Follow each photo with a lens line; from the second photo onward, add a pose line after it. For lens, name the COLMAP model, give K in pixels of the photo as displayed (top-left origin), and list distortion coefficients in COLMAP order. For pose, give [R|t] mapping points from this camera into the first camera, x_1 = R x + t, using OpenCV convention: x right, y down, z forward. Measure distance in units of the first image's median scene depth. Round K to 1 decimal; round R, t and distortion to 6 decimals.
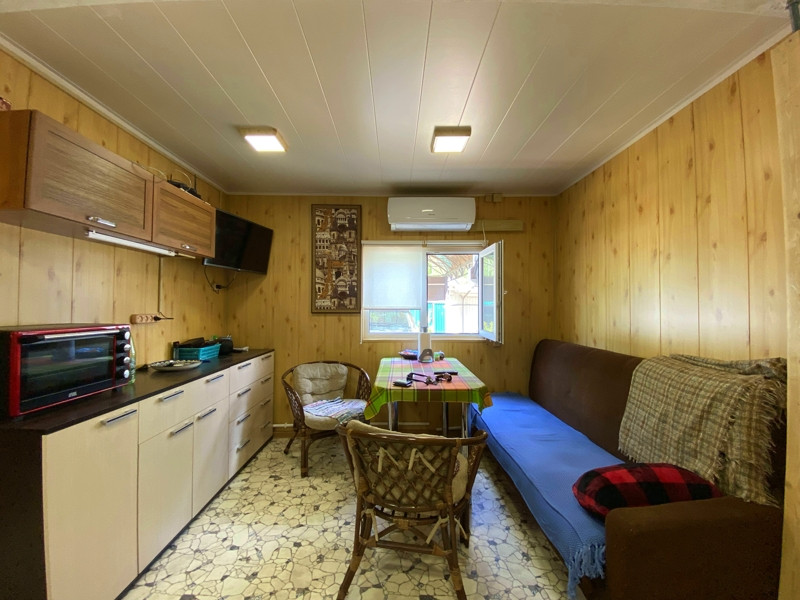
lens RADIAL K [[324.3, 0, 397.6], [0, 324.3, 298.7], [0, 0, 1]] dist [0.021493, -0.020706]
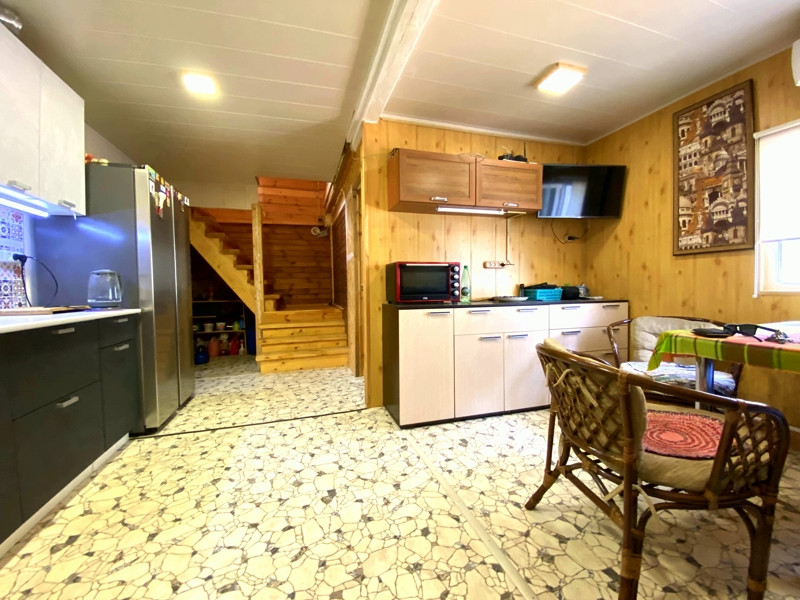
lens RADIAL K [[324.3, 0, 397.6], [0, 324.3, 298.7], [0, 0, 1]] dist [0.021493, -0.020706]
pose [[0.284625, 0.028815, -0.958206, 0.304770], [0.036166, 0.998514, 0.040770, 0.093591], [0.957957, -0.046259, 0.283159, 0.142626]]
